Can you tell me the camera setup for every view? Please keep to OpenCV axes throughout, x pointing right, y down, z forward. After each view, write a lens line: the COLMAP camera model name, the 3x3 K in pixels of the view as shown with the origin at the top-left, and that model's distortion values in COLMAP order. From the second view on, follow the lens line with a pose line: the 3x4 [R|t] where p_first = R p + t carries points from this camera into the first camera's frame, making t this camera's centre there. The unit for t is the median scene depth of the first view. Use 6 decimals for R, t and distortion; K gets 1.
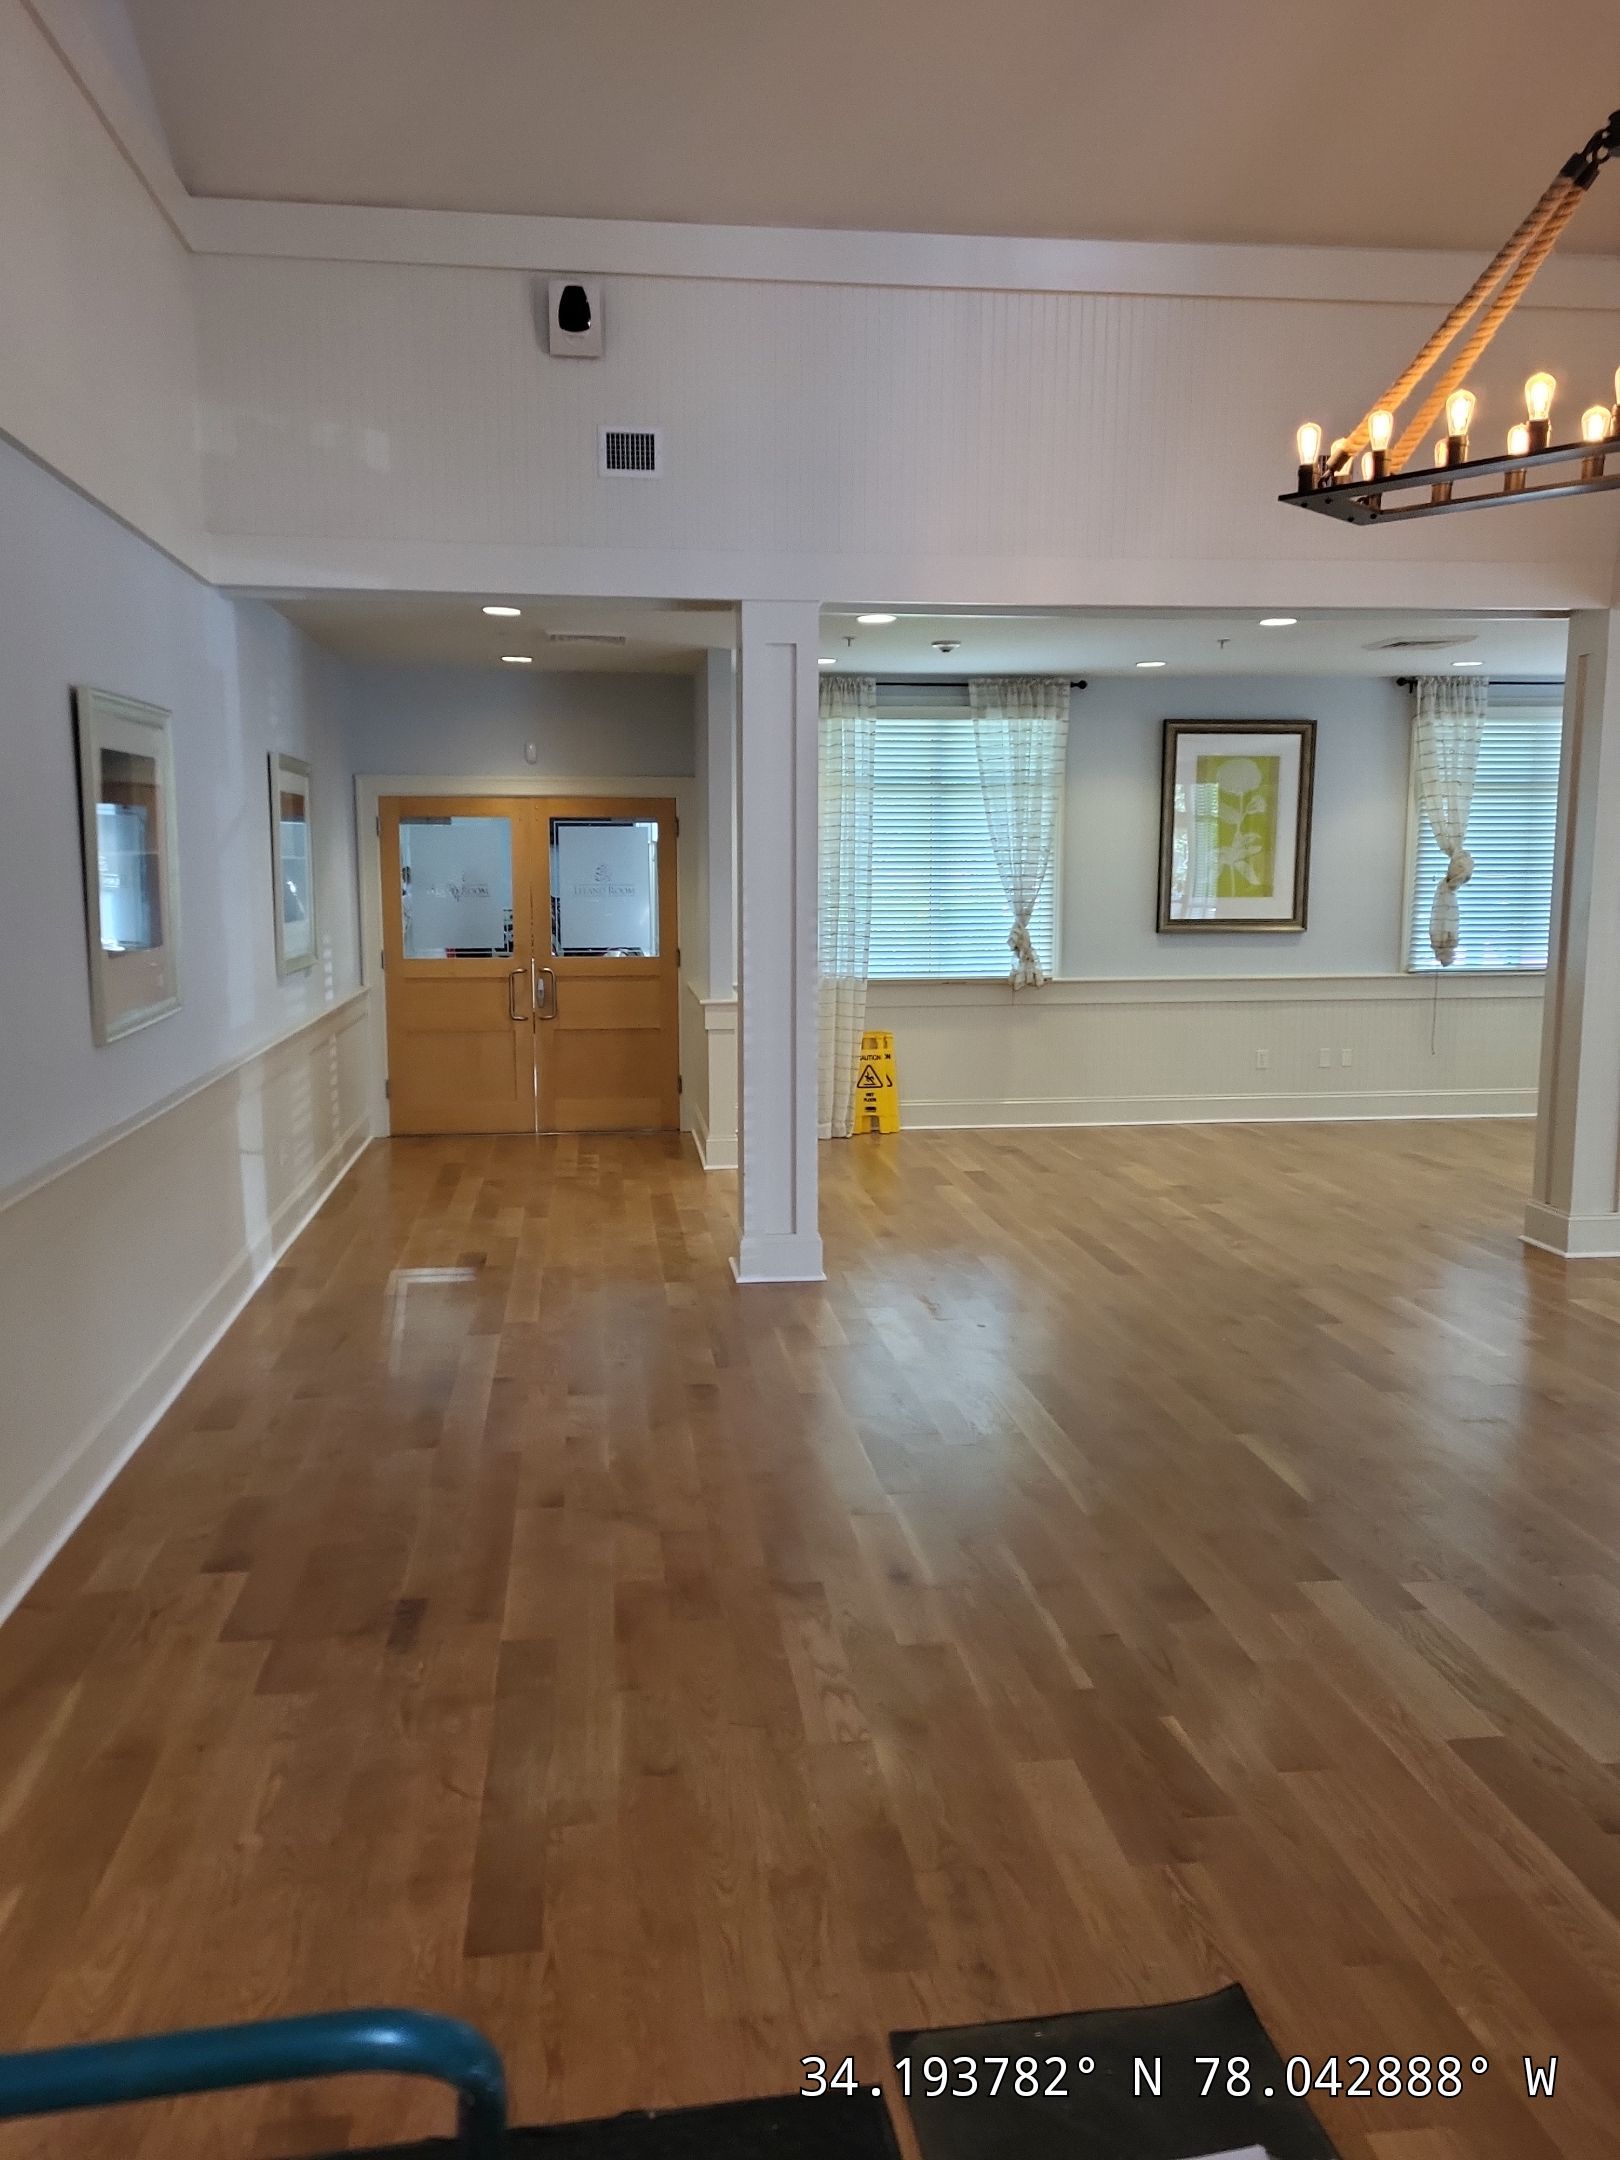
lens RADIAL K [[1647.4, 0, 790.7], [0, 1647.4, 1065.1], [0, 0, 1]] dist [0.067943, -0.049633]
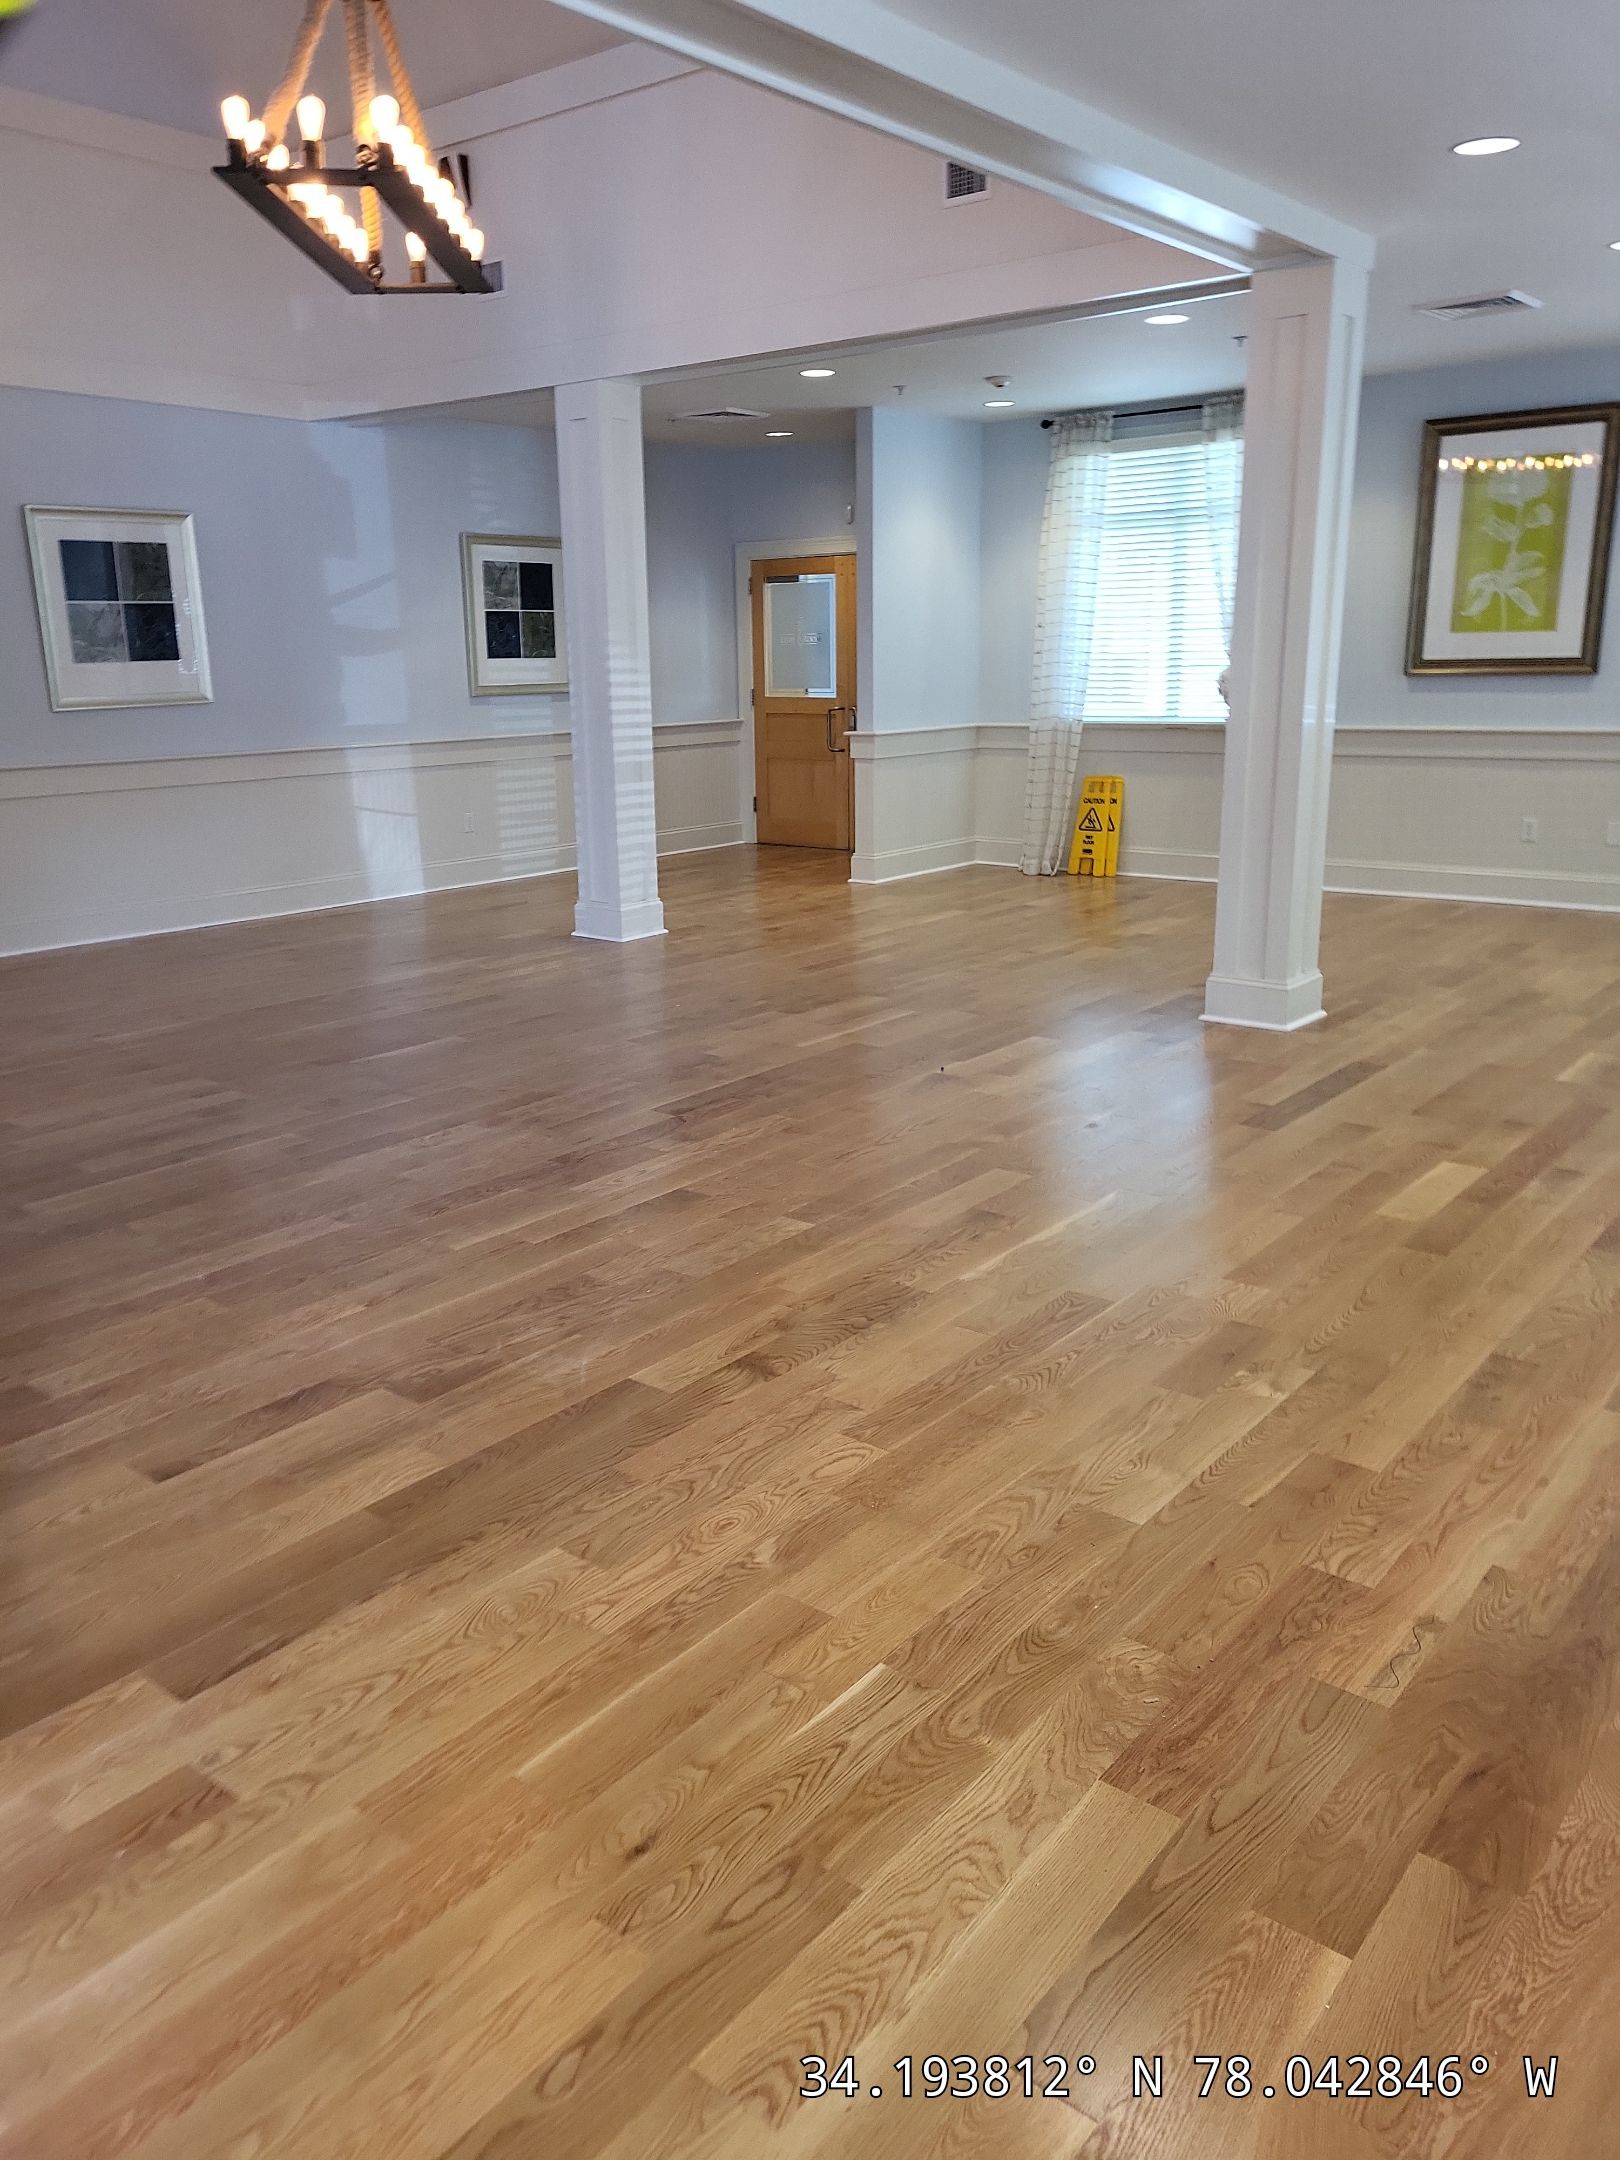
lens RADIAL K [[1647.4, 0, 750.5], [0, 1647.4, 988.6], [0, 0, 1]] dist [0.067943, -0.049633]
pose [[0.694349, 0.137822, -0.706318, 0.984238], [-0.059329, 0.989111, 0.134679, -0.022502], [0.717189, -0.051609, 0.694965, 0.212958]]
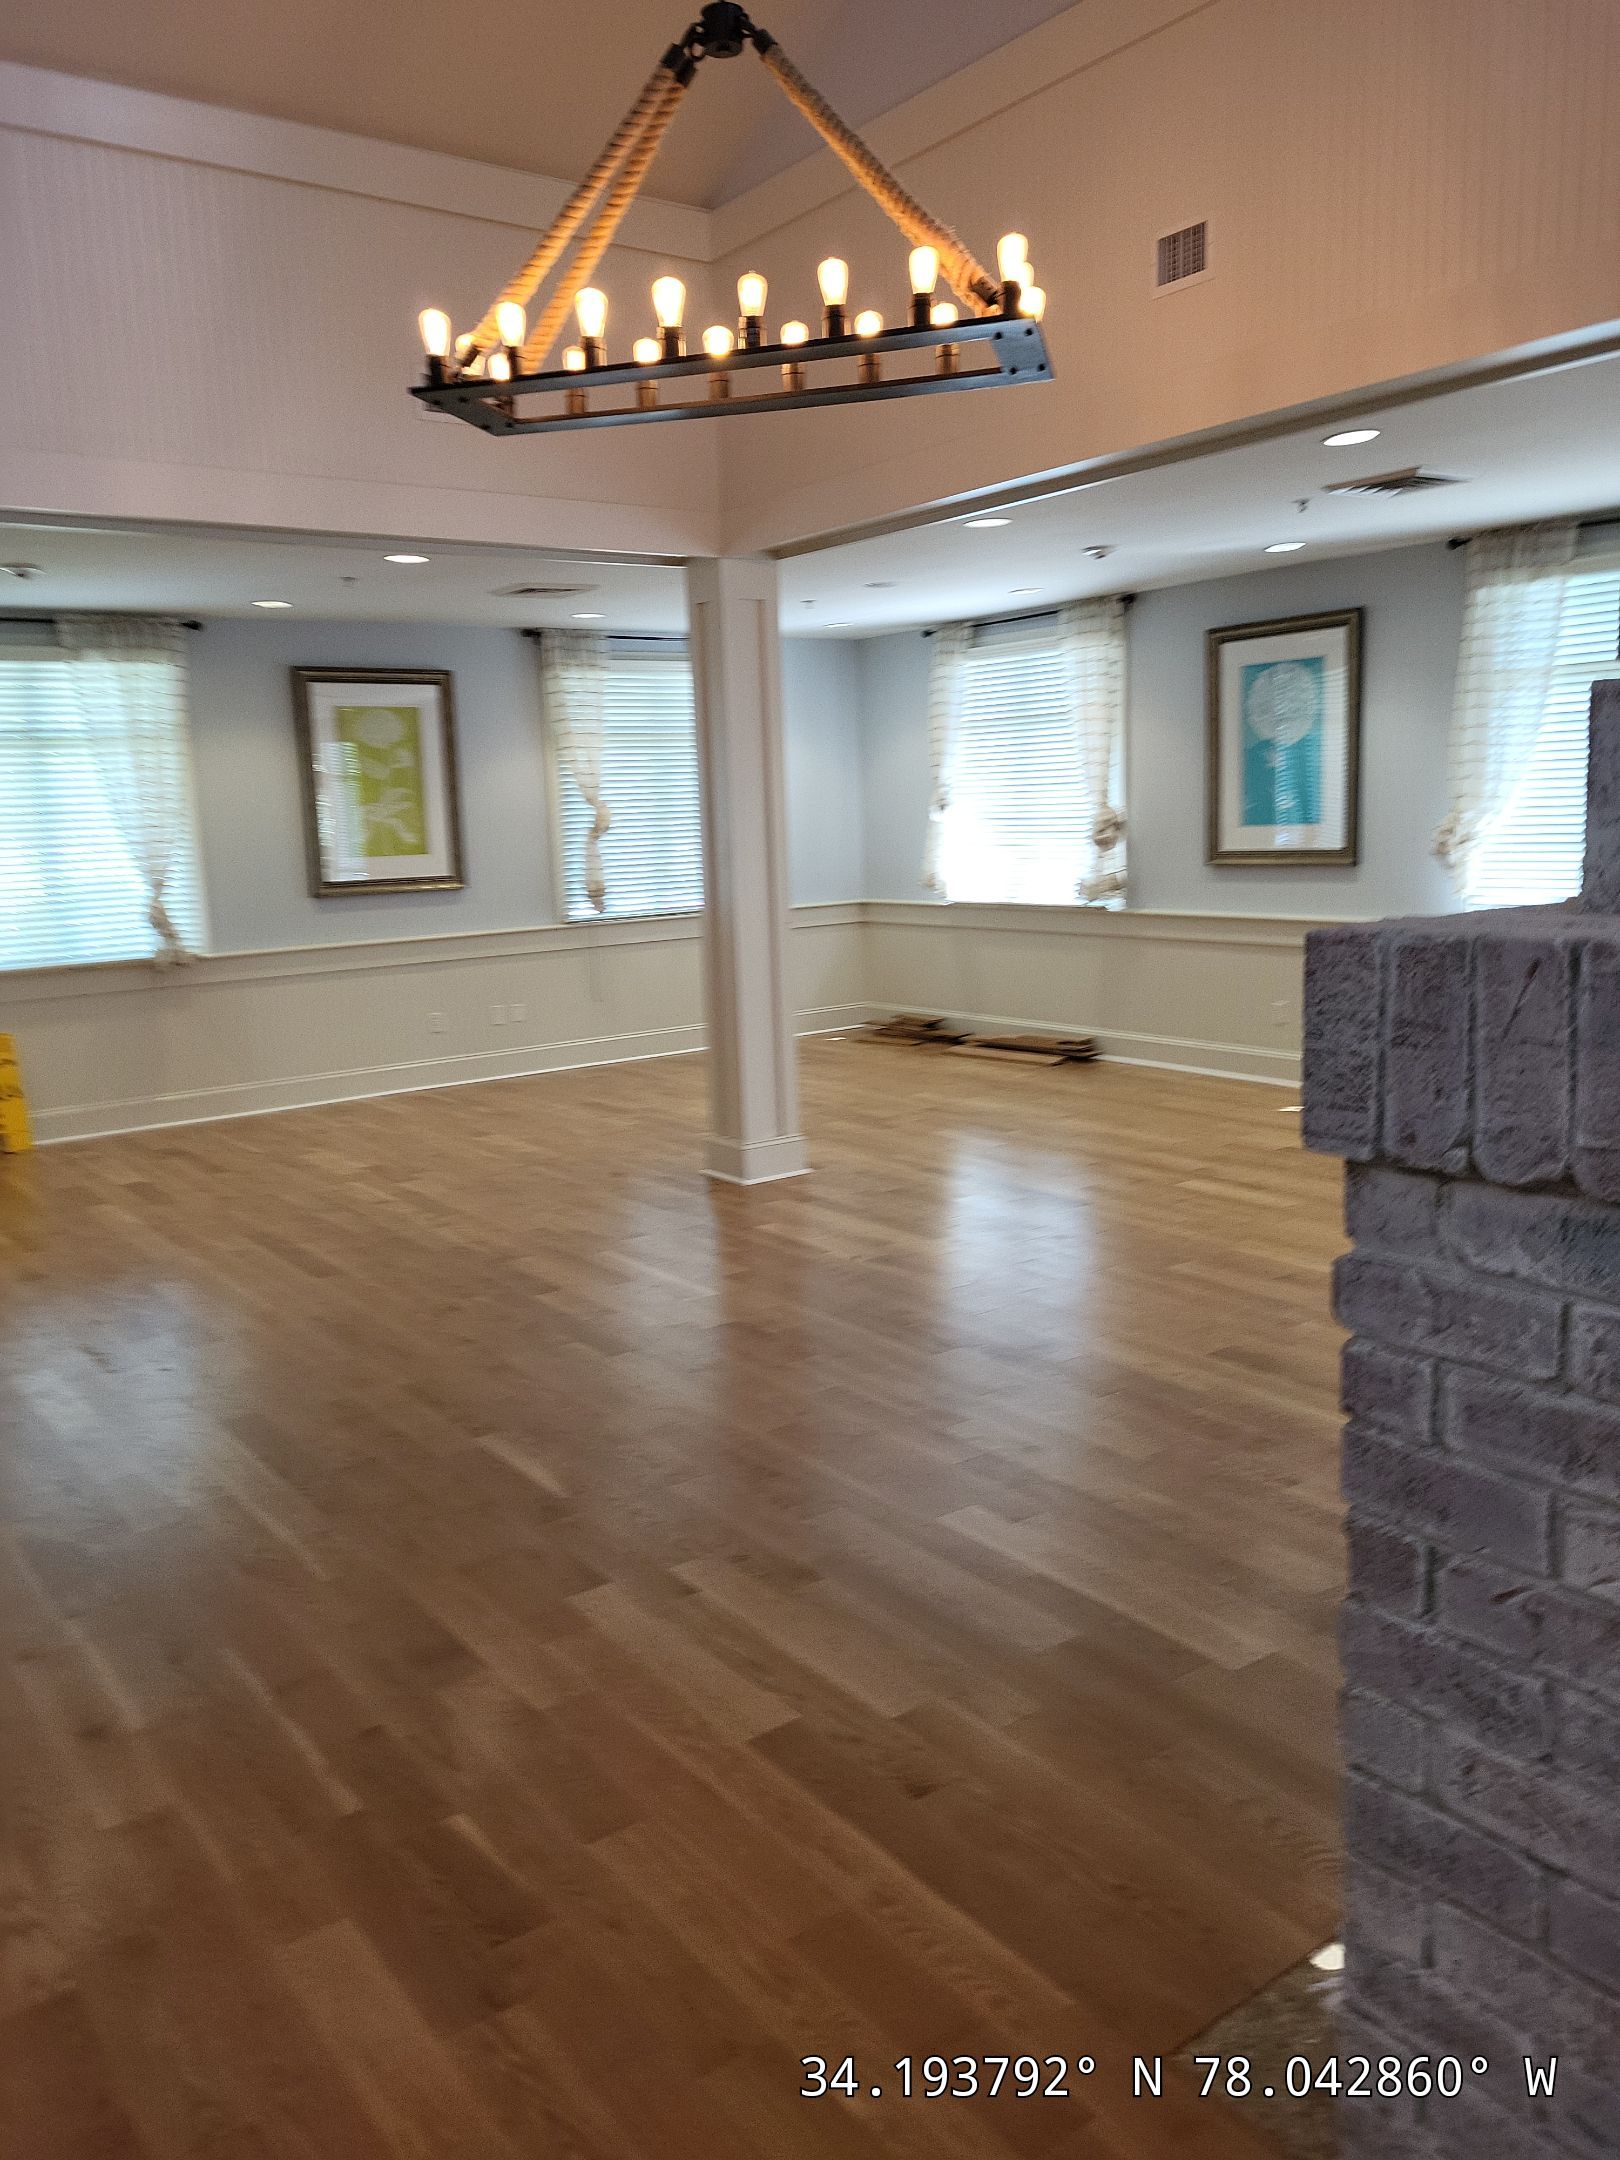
lens RADIAL K [[1647.4, 0, 762.6], [0, 1647.4, 1067.4], [0, 0, 1]] dist [0.067943, -0.049633]
pose [[0.880907, -0.108677, 0.460643, 0.008121], [0.098746, 0.994063, 0.045688, -0.004378], [-0.462873, 0.005240, 0.886409, 0.091807]]
